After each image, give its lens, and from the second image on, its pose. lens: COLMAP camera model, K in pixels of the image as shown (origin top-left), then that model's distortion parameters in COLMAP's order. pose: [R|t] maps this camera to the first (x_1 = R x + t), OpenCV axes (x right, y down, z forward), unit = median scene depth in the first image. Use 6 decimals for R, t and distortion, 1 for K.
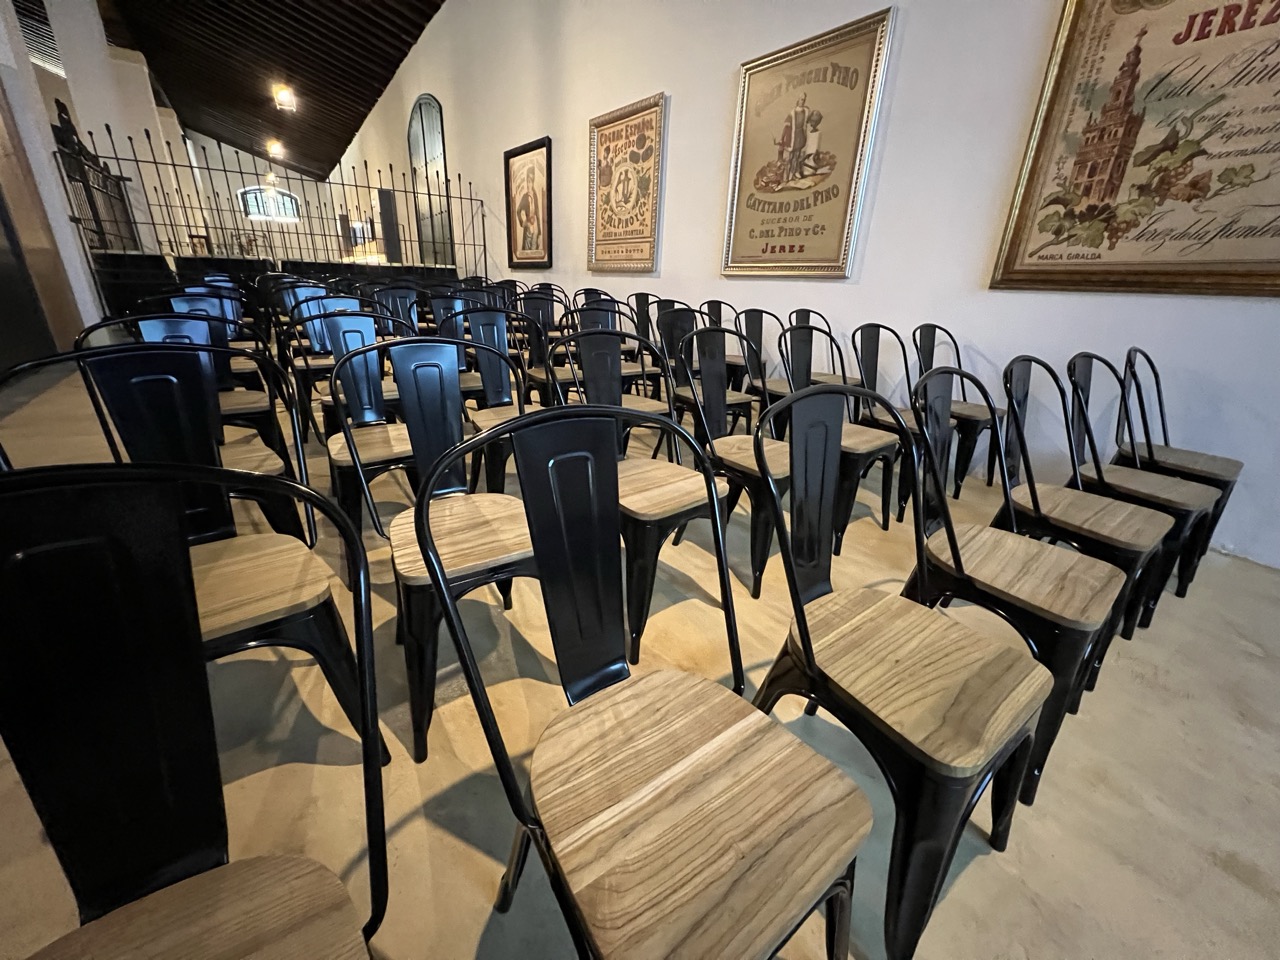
lens RADIAL K [[524.9, 0, 630.9], [0, 524.9, 475.4], [0, 0, 1]] dist [0.003649, 0.000272]
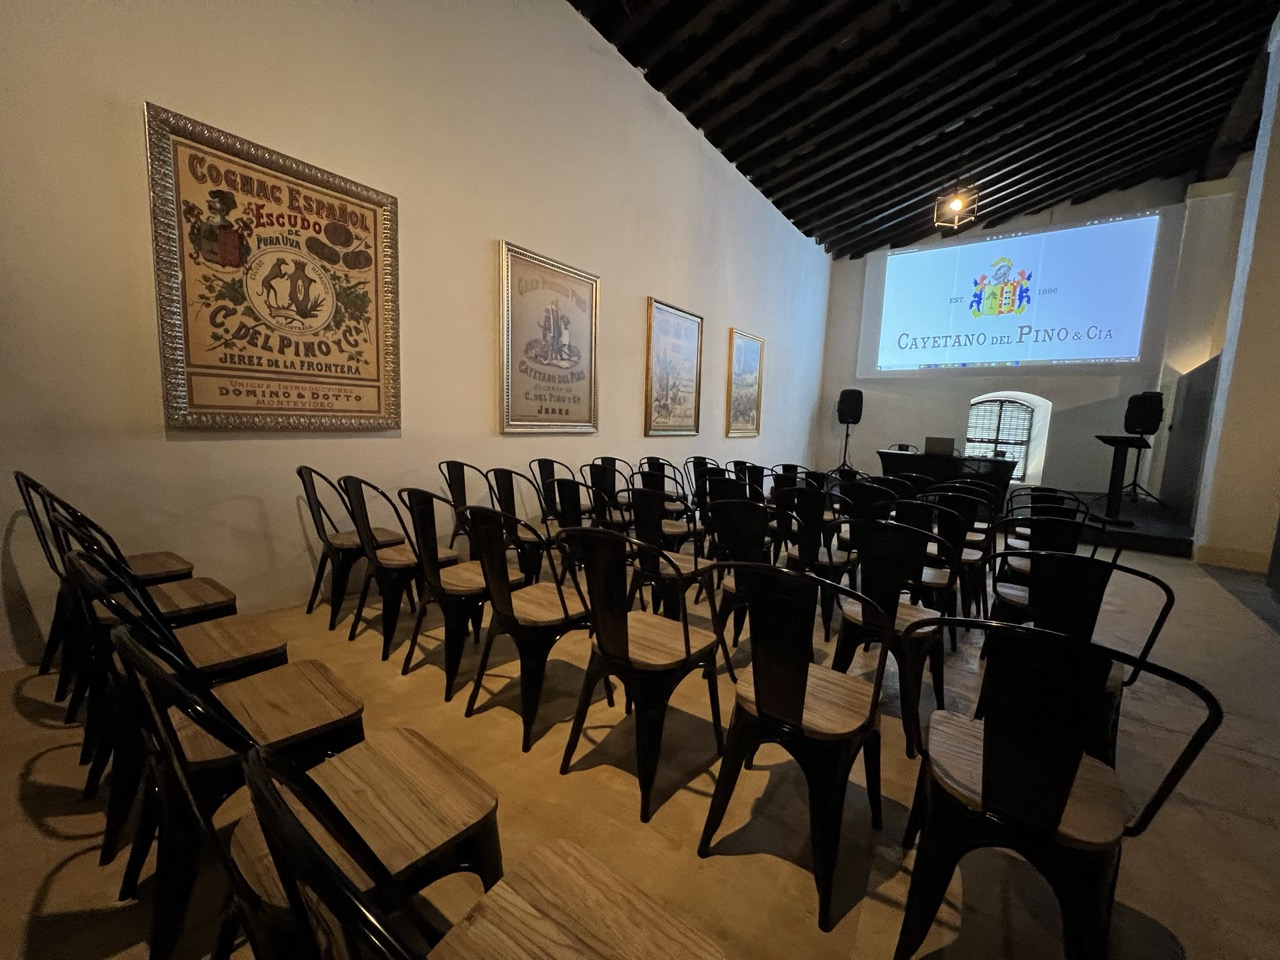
lens RADIAL K [[510.0, 0, 636.7], [0, 510.0, 486.6], [0, 0, 1]] dist [-0.000219, 0.000023]
pose [[-0.295567, -0.140194, 0.944979, -0.862734], [0.316044, 0.919126, 0.235210, -0.482801], [-0.901530, 0.368175, -0.227355, 1.146782]]
